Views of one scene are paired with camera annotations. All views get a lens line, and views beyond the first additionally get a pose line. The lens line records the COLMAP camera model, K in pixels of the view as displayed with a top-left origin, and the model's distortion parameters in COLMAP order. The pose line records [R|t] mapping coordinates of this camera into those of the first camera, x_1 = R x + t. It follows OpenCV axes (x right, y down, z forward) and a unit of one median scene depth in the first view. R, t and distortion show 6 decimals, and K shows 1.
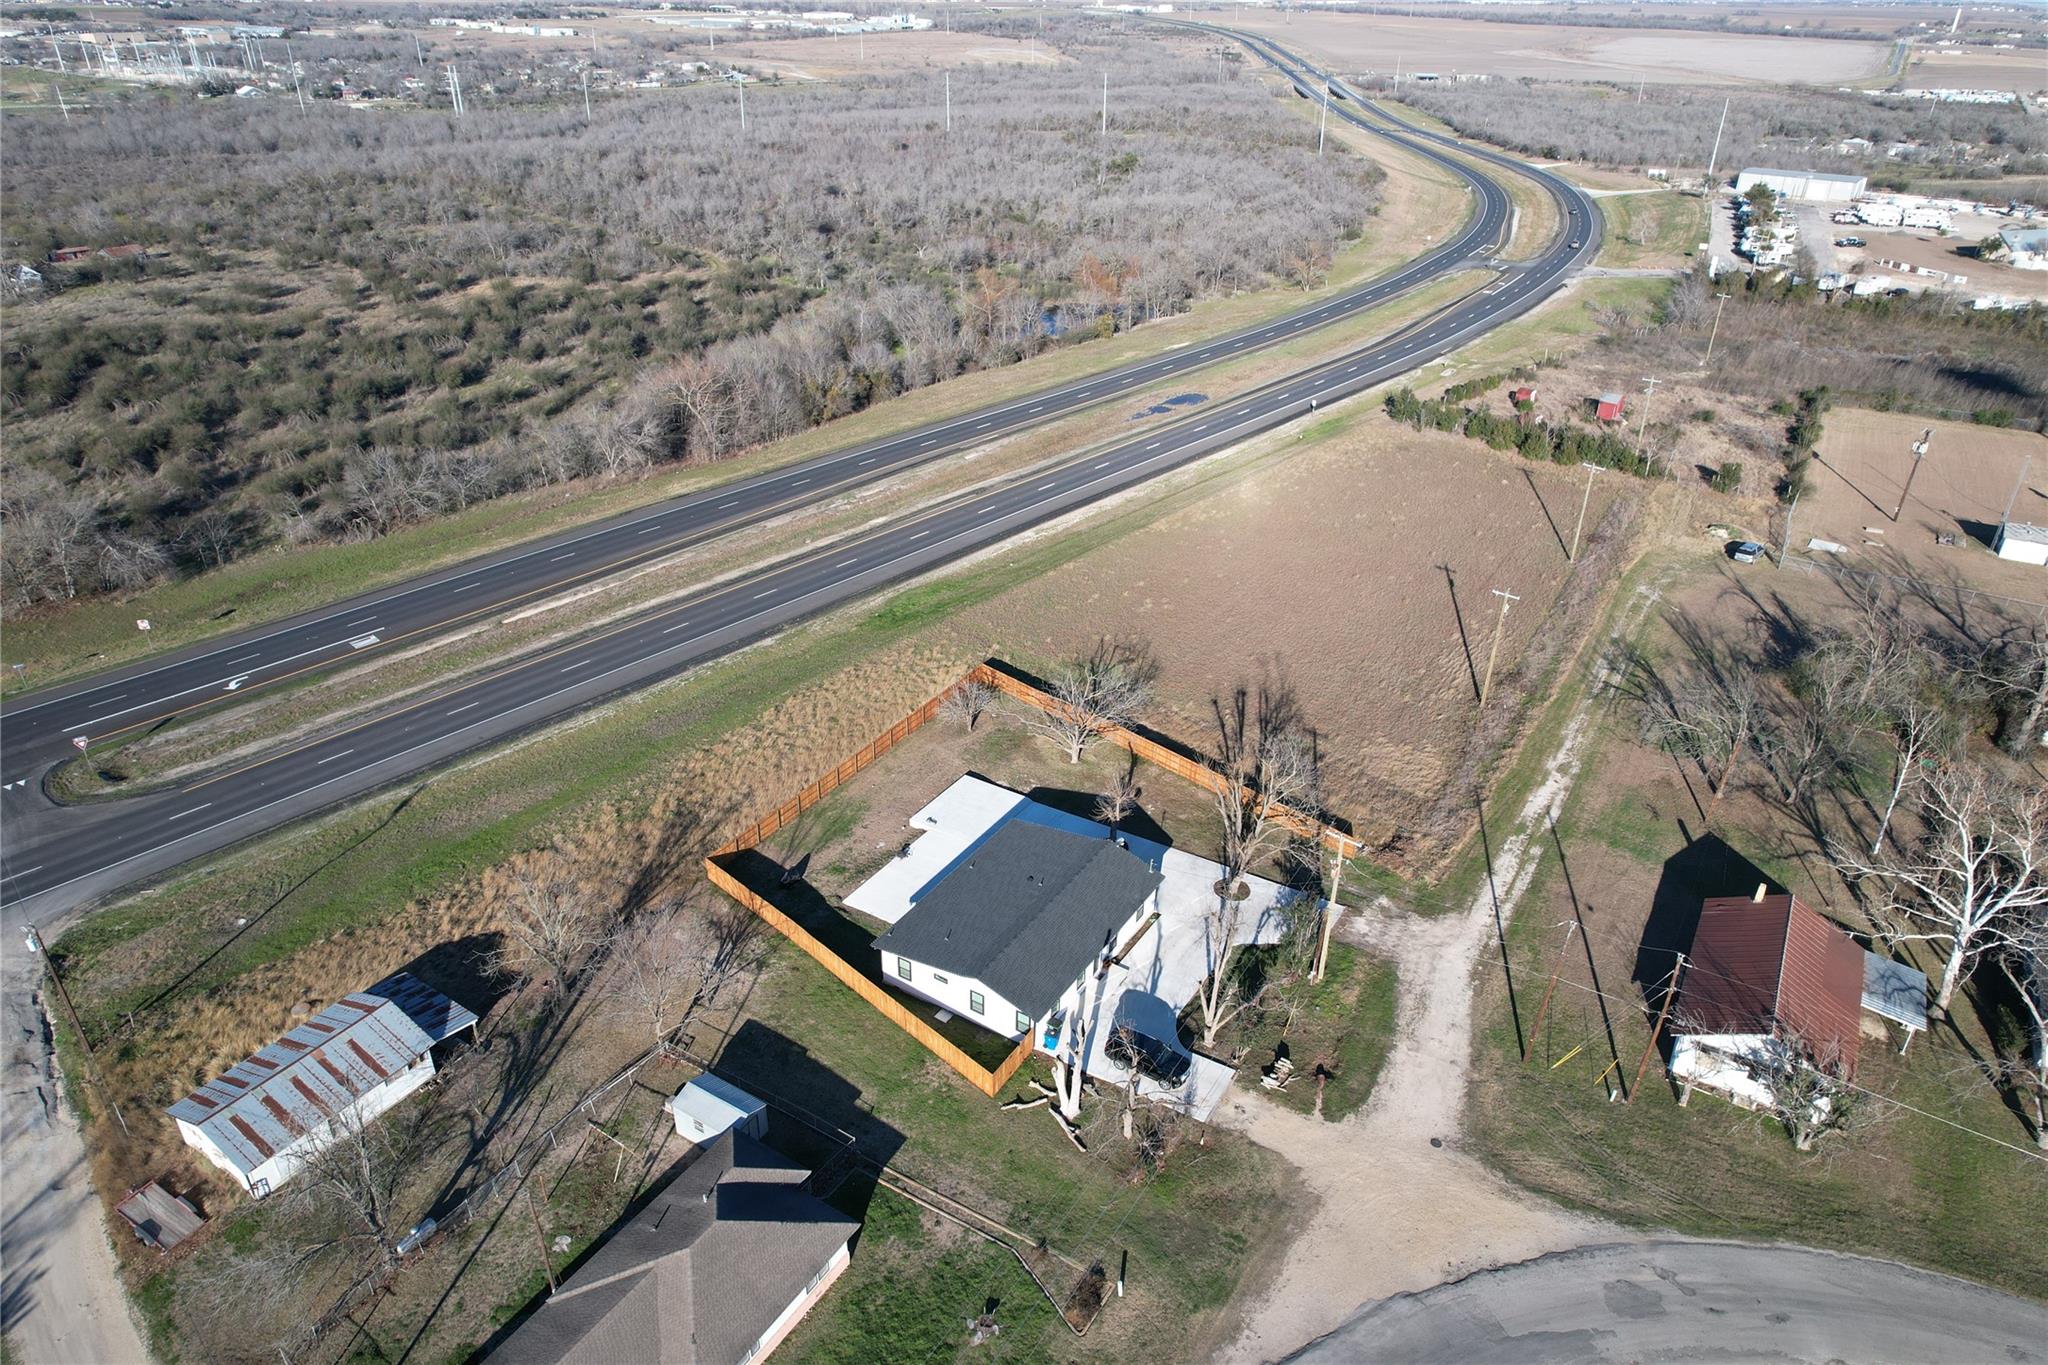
lens RADIAL K [[1292.4, 0, 1021.9], [0, 1292.4, 706.4], [0, 0, 1]] dist [-0.066740, 0.056034]
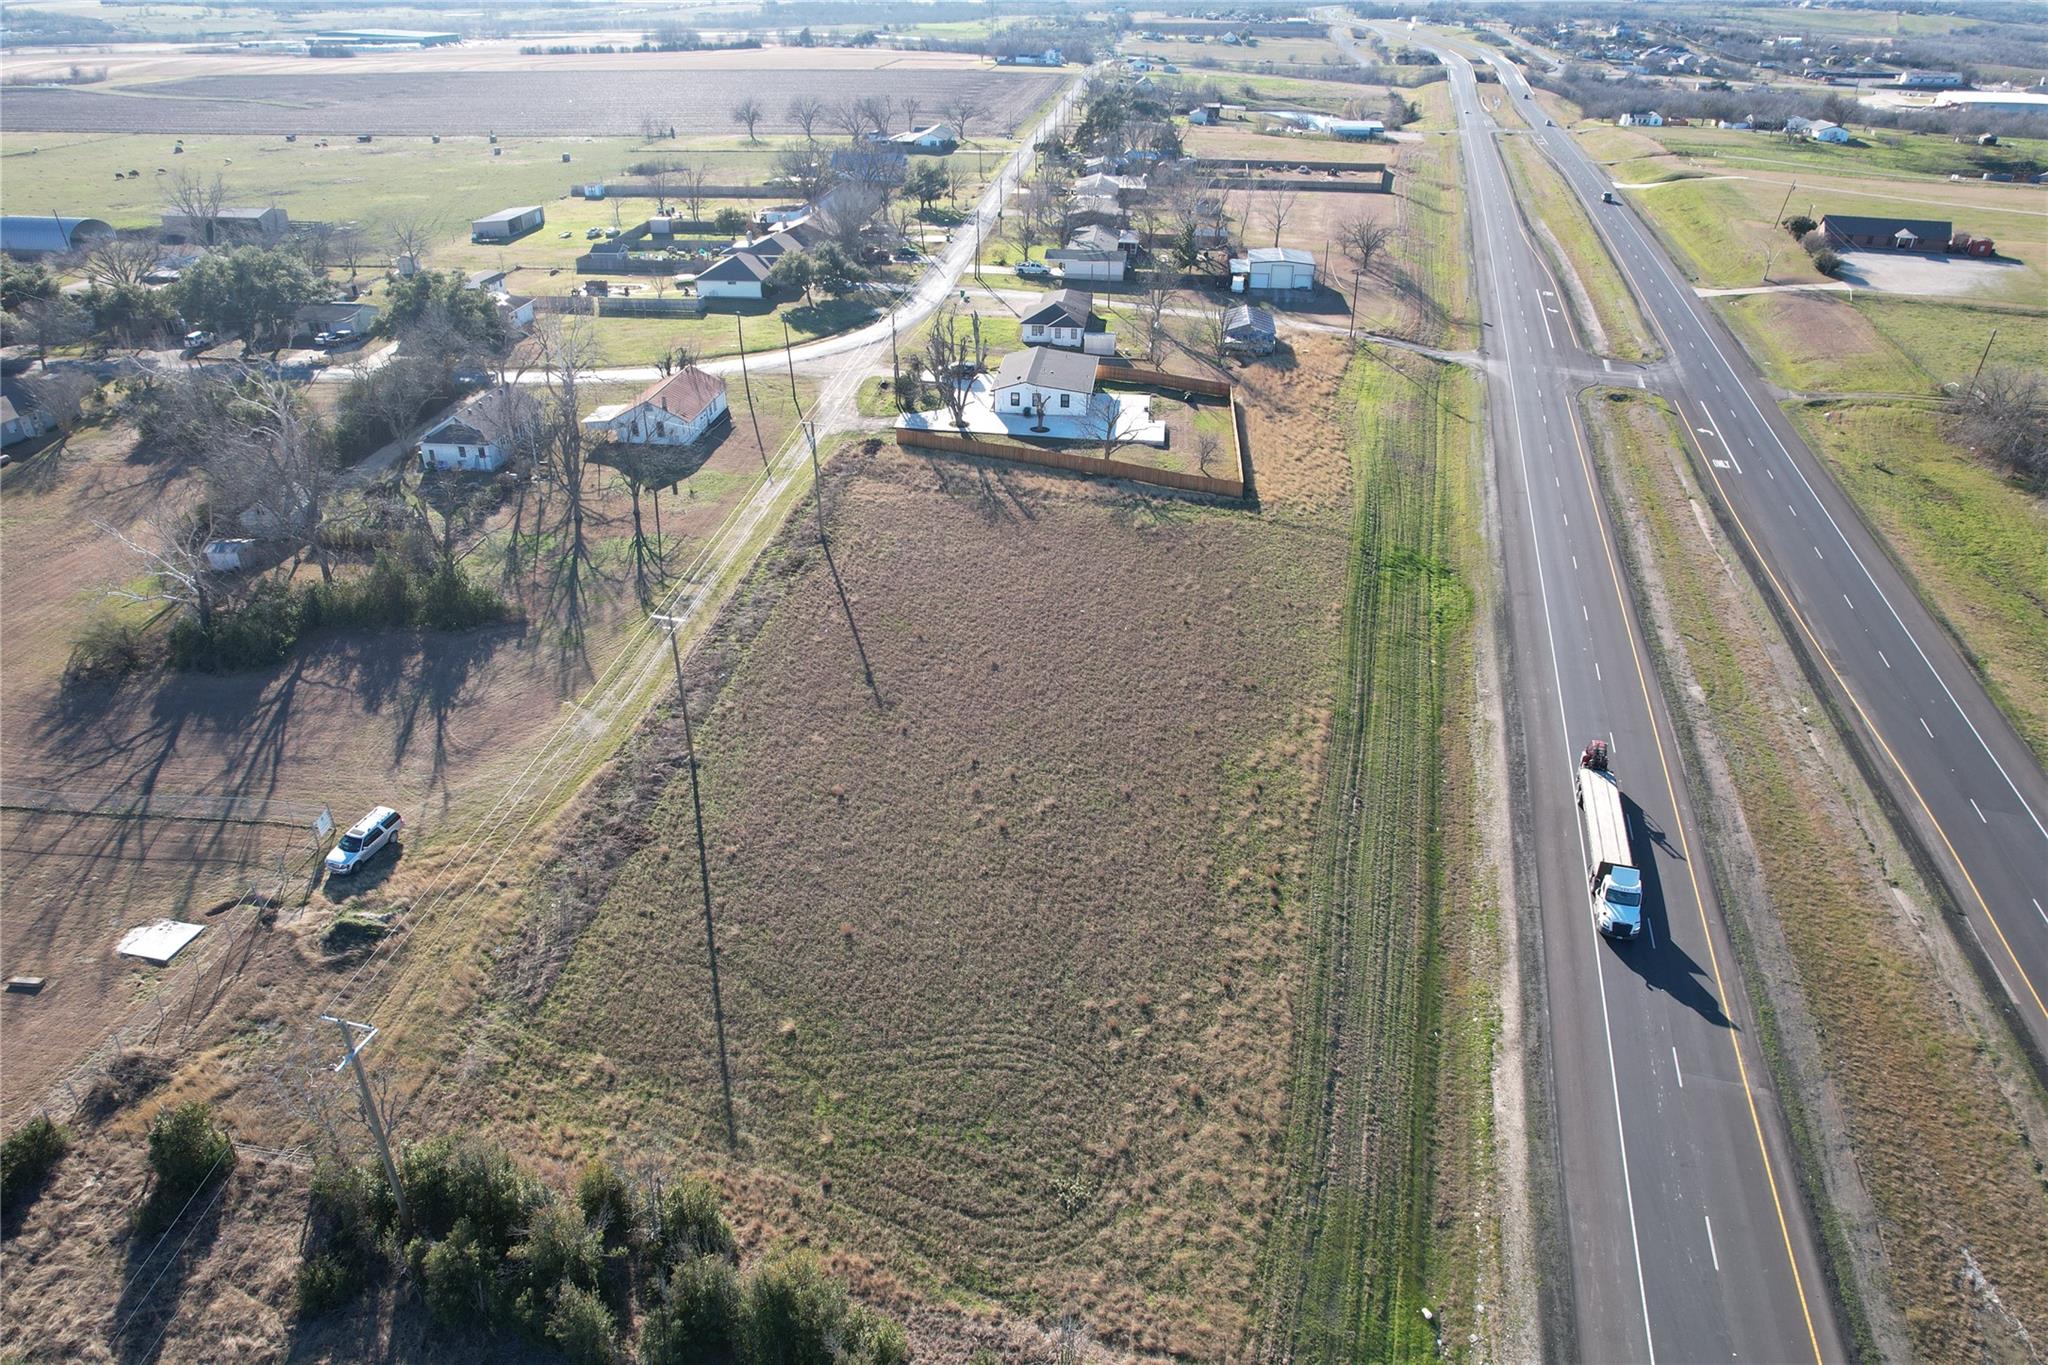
lens RADIAL K [[1292.4, 0, 1021.9], [0, 1292.4, 706.4], [0, 0, 1]] dist [-0.066740, 0.056034]
pose [[-0.898694, 0.208018, -0.386106, 0.744546], [-0.230361, 0.525257, 0.819170, -0.971438], [0.373207, 0.825127, -0.424126, 1.863462]]
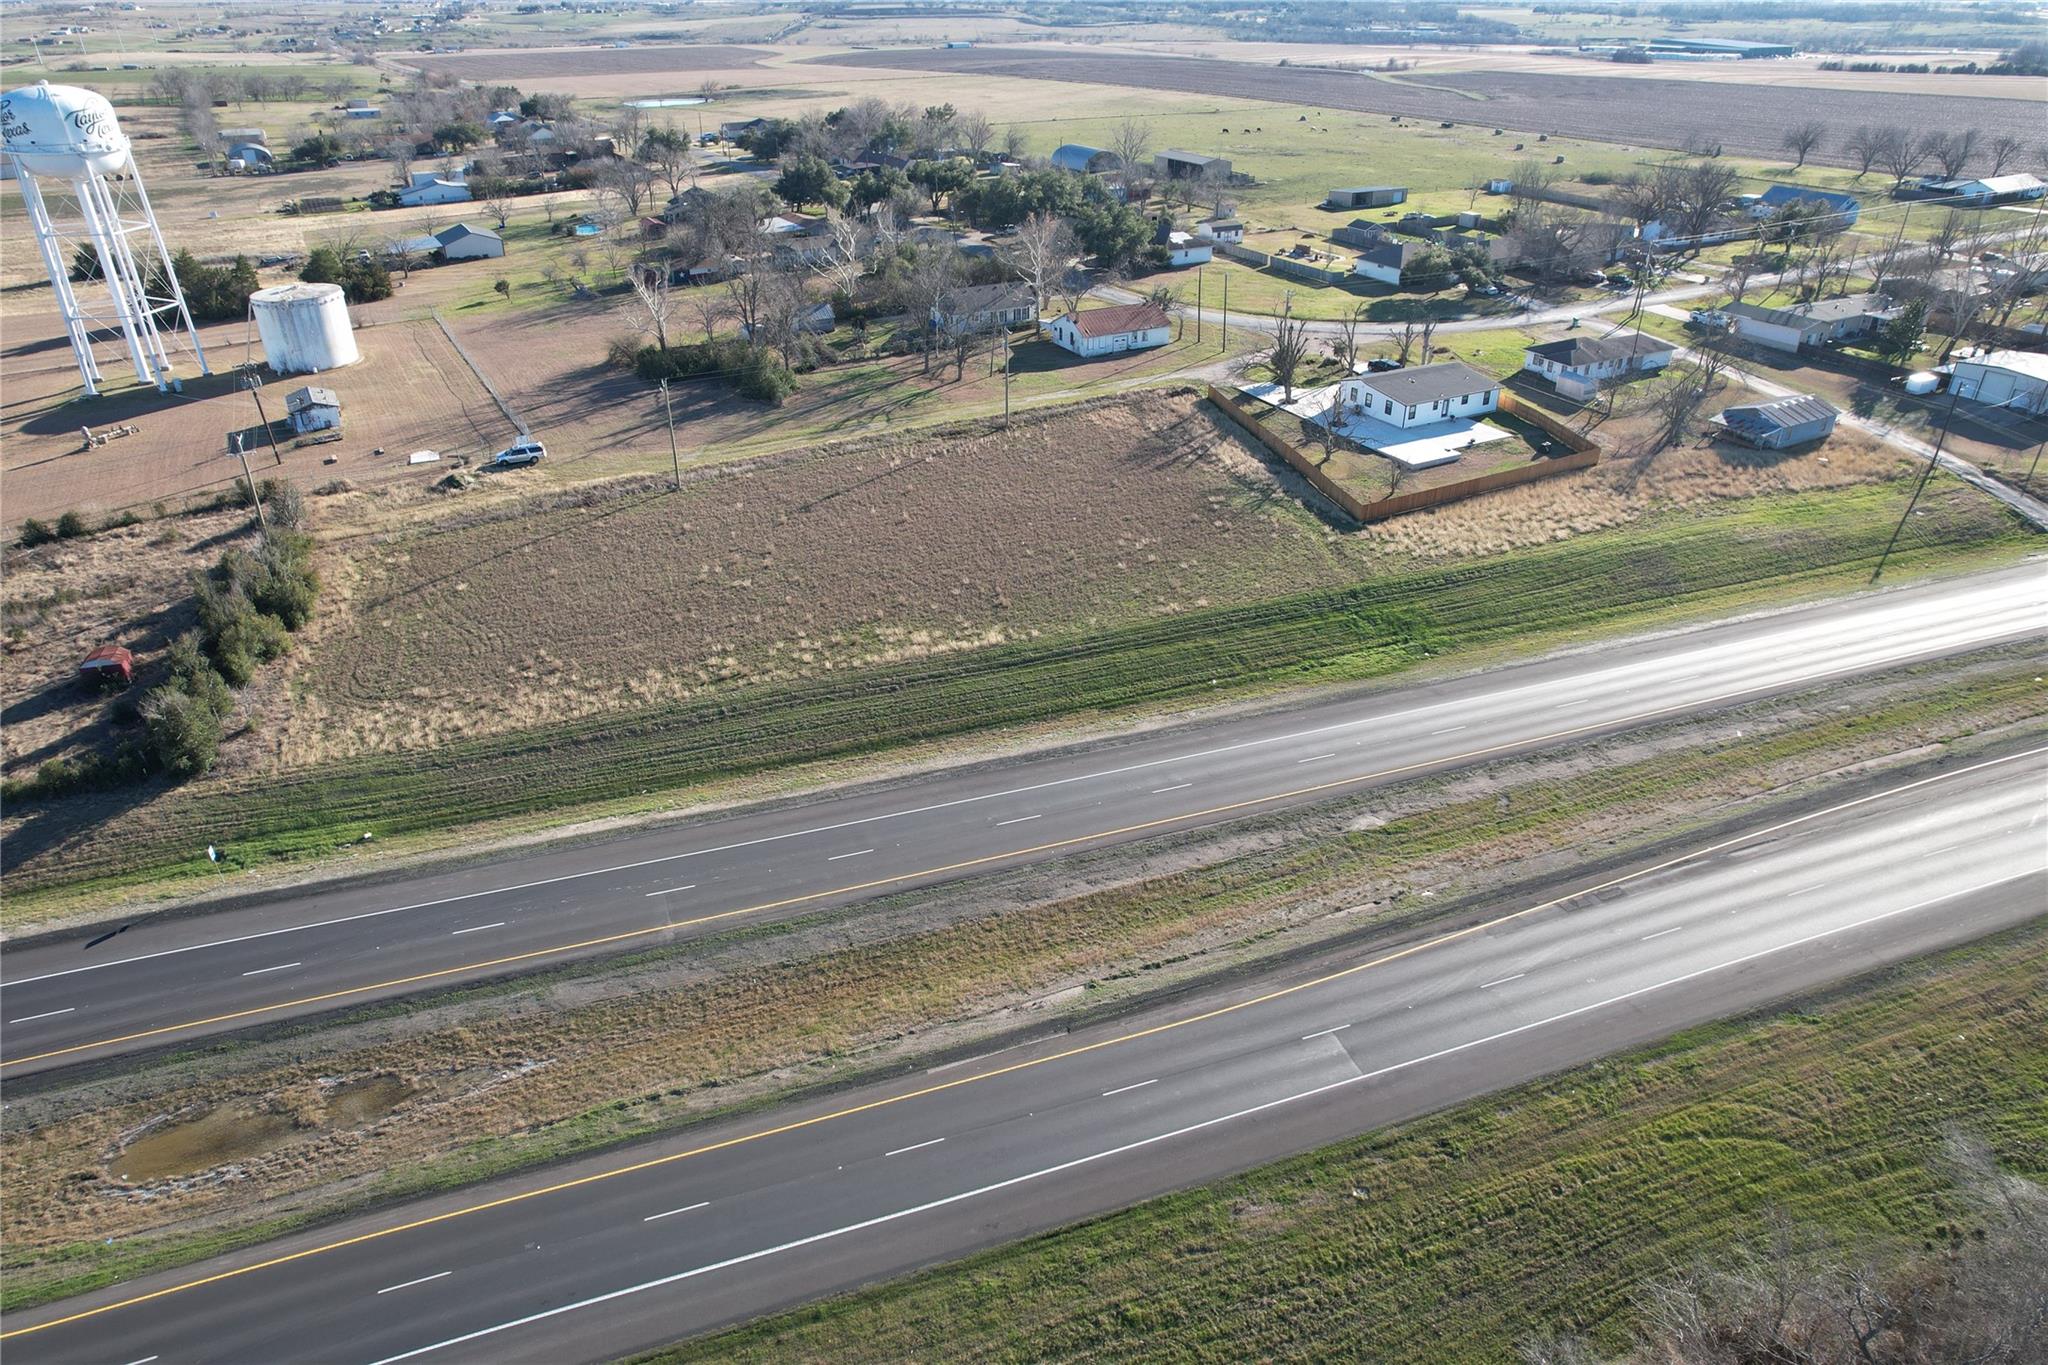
lens RADIAL K [[1292.4, 0, 1021.9], [0, 1292.4, 706.4], [0, 0, 1]] dist [-0.066740, 0.056034]
pose [[-0.878384, -0.249340, 0.407763, -0.311508], [0.228460, 0.530332, 0.816427, -1.057445], [-0.419818, 0.810295, -0.408871, 2.011513]]
